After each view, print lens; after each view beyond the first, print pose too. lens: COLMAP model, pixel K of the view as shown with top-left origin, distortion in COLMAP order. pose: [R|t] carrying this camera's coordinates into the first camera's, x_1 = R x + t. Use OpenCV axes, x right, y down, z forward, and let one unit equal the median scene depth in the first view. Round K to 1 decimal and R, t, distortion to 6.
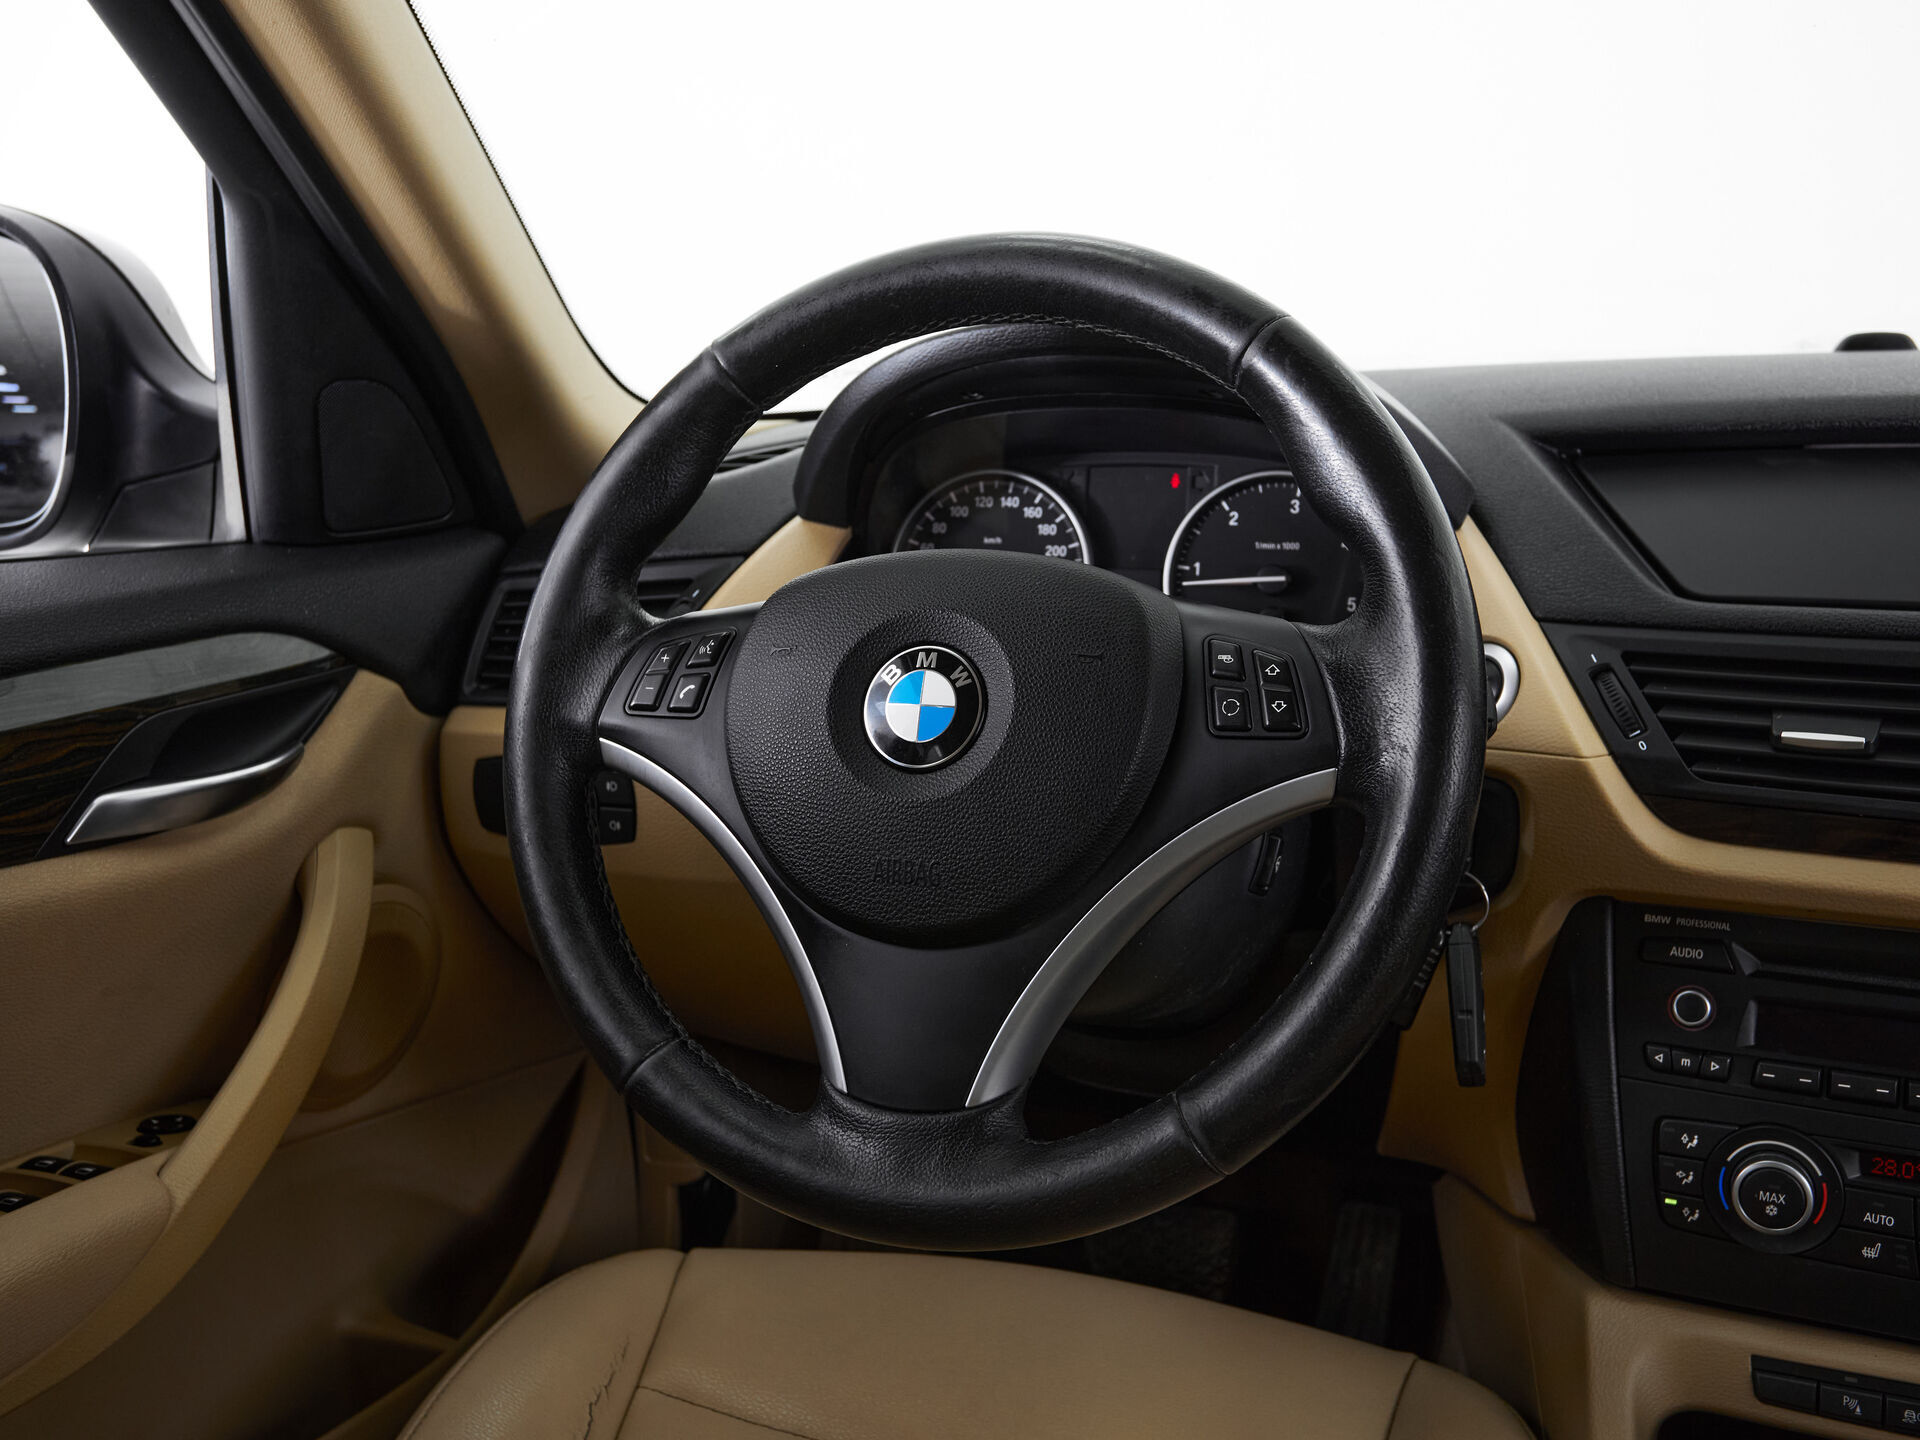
lens RADIAL K [[1765.7, 0, 951.6], [0, 1765.7, 716.9], [0, 0, 1]] dist [-0.052625, 0.083762]
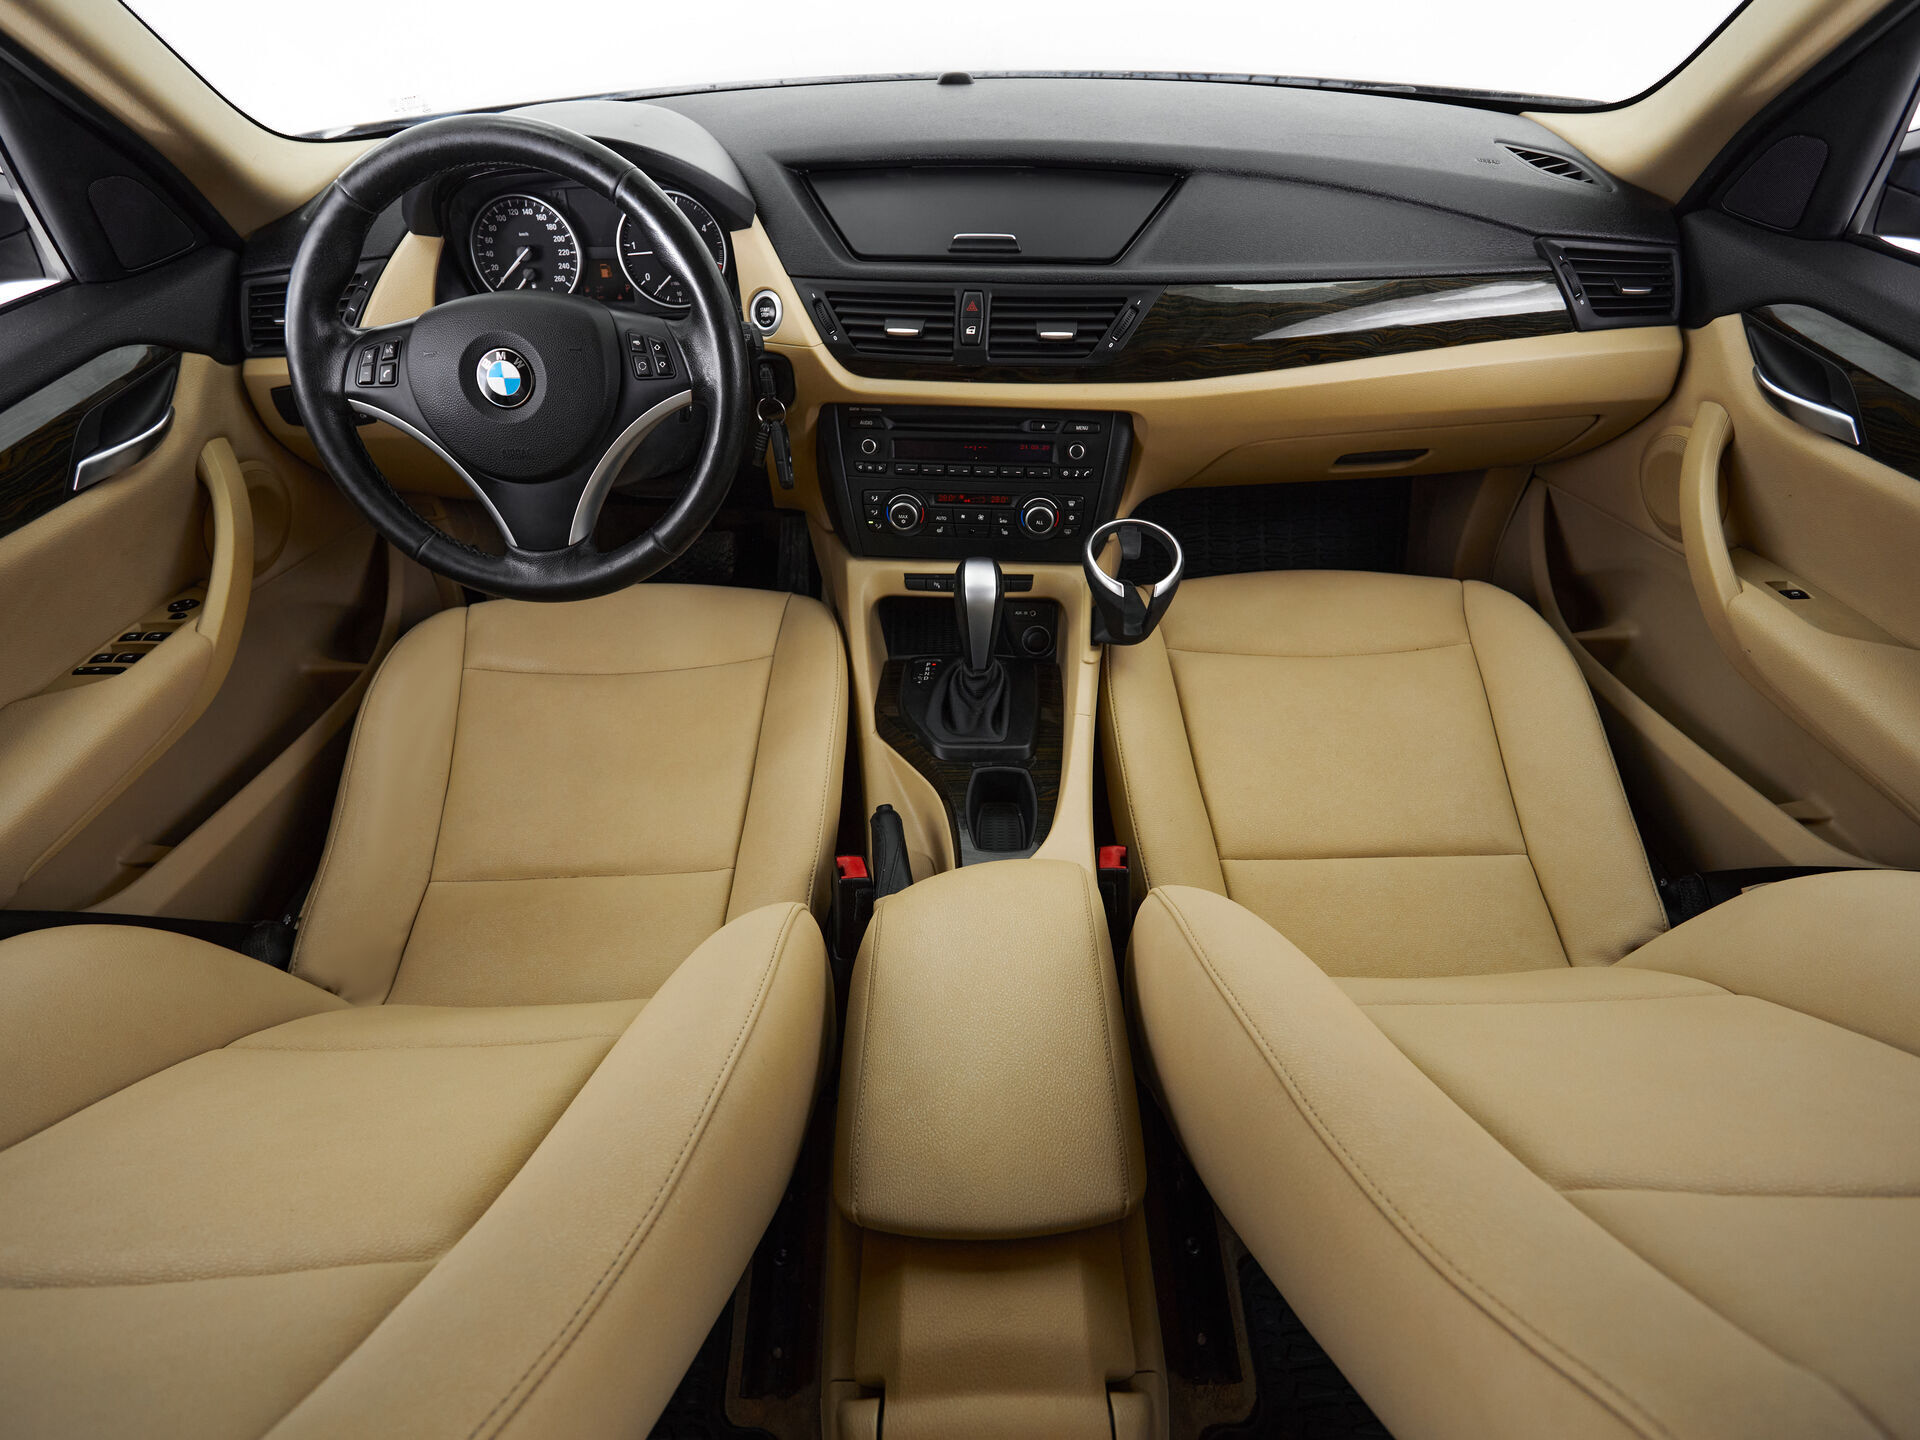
lens RADIAL K [[1022.3, 0, 969.0], [0, 1022.3, 719.8], [0, 0, 1]] dist [-0.005366, -0.000650]
pose [[0.937823, -0.222797, 0.266176, 0.083145], [0.066122, 0.867449, 0.493112, -0.201041], [-0.340758, -0.444852, 0.828245, -0.417449]]
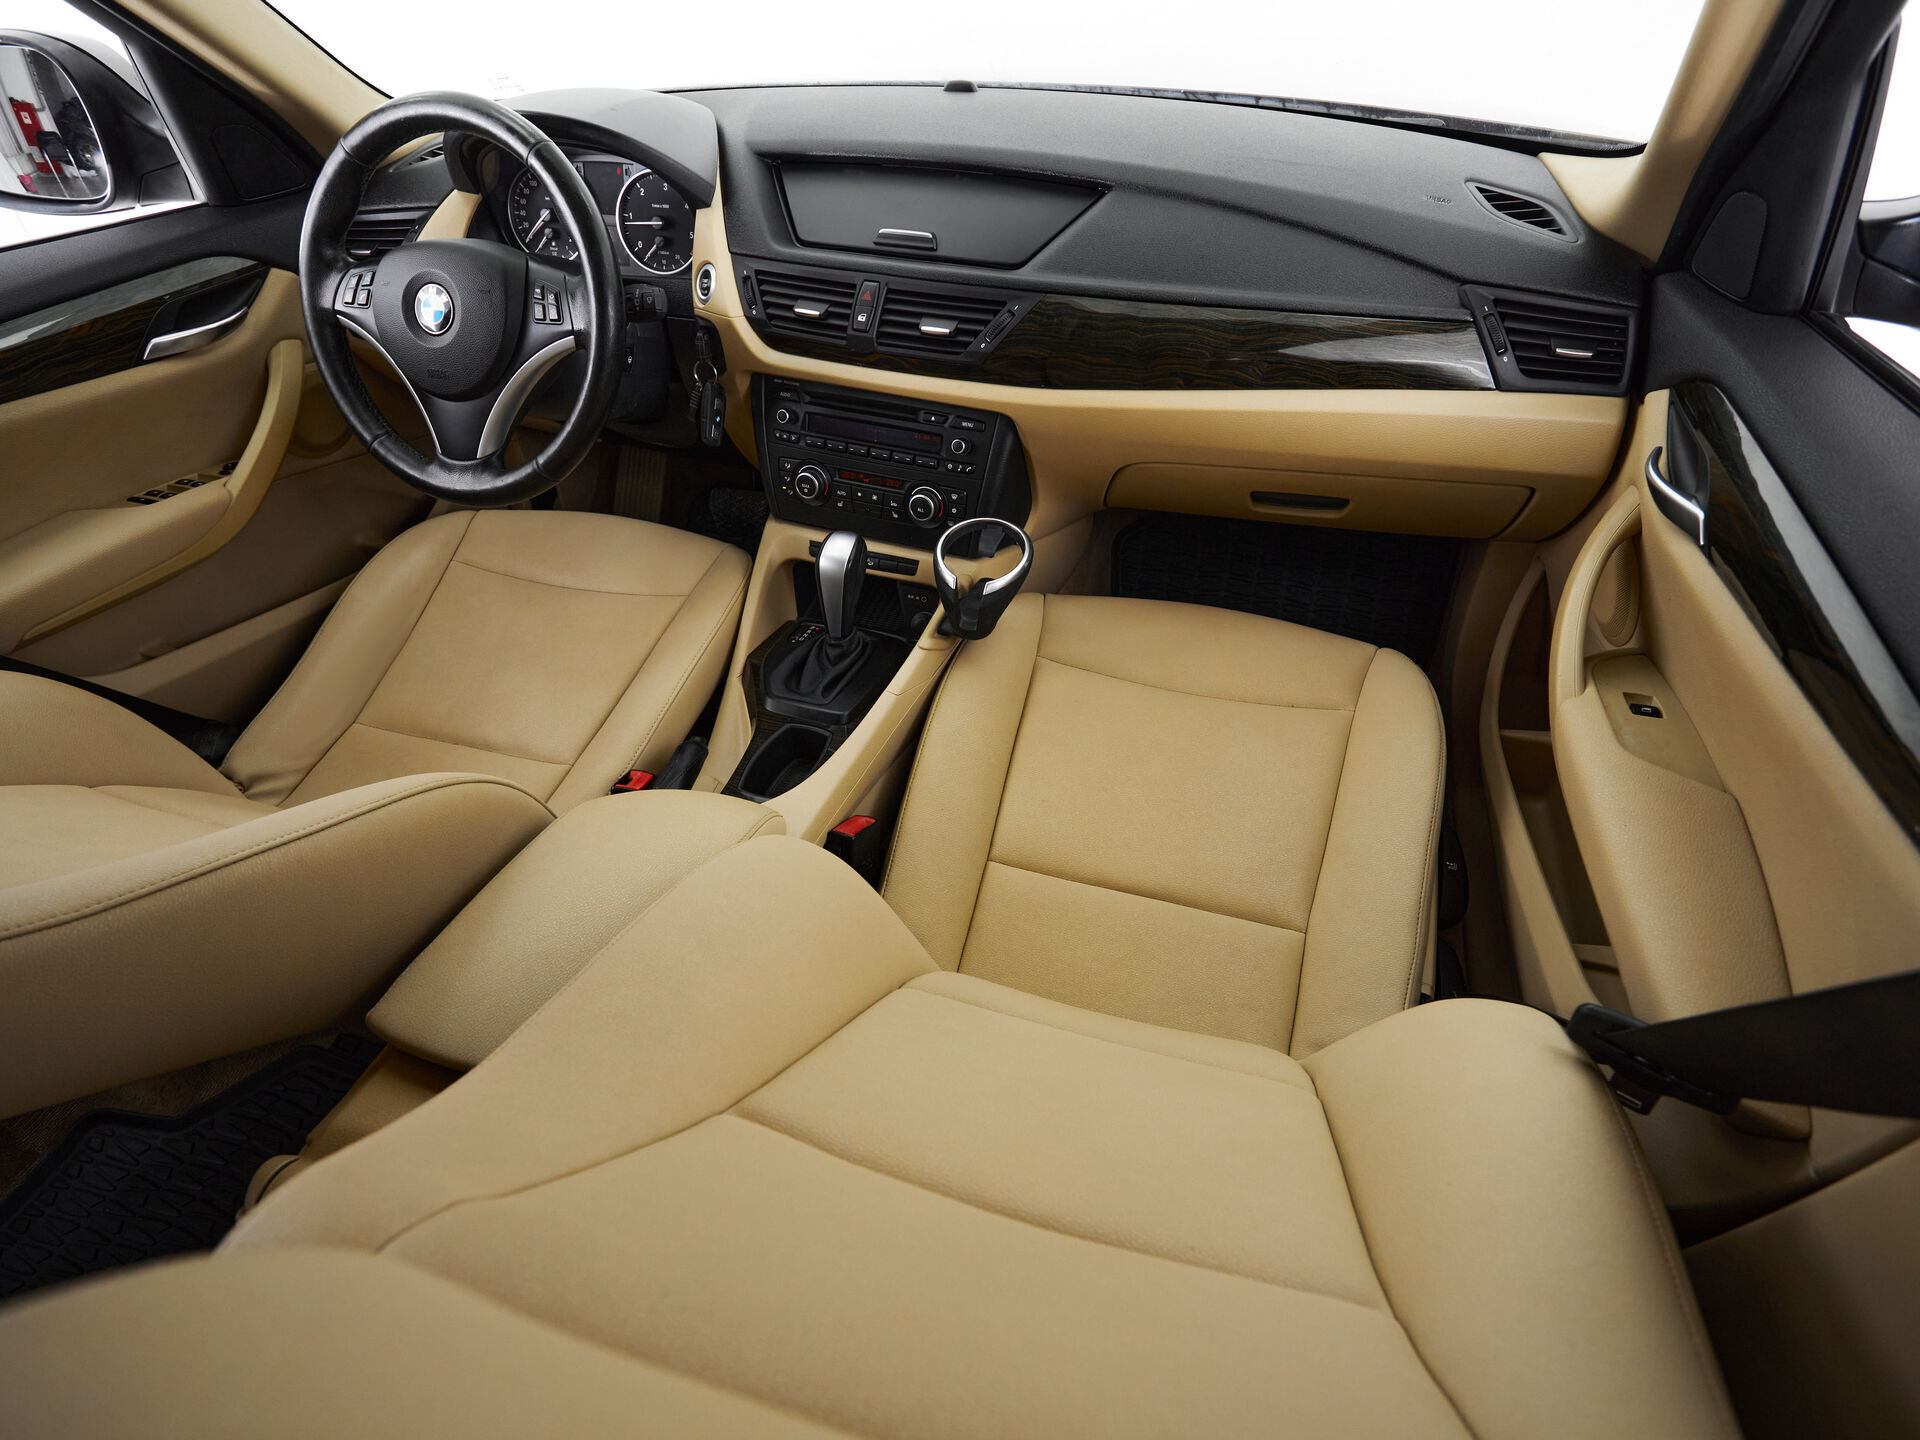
lens RADIAL K [[1035.4, 0, 960.0], [0, 1035.4, 720.0], [0, 0, 1]] dist [-0.002771, -0.001411]
pose [[0.999595, -0.017545, 0.022390, 0.645789], [0.004998, 0.883202, 0.468966, -0.163949], [-0.028003, -0.468664, 0.882932, -0.620813]]
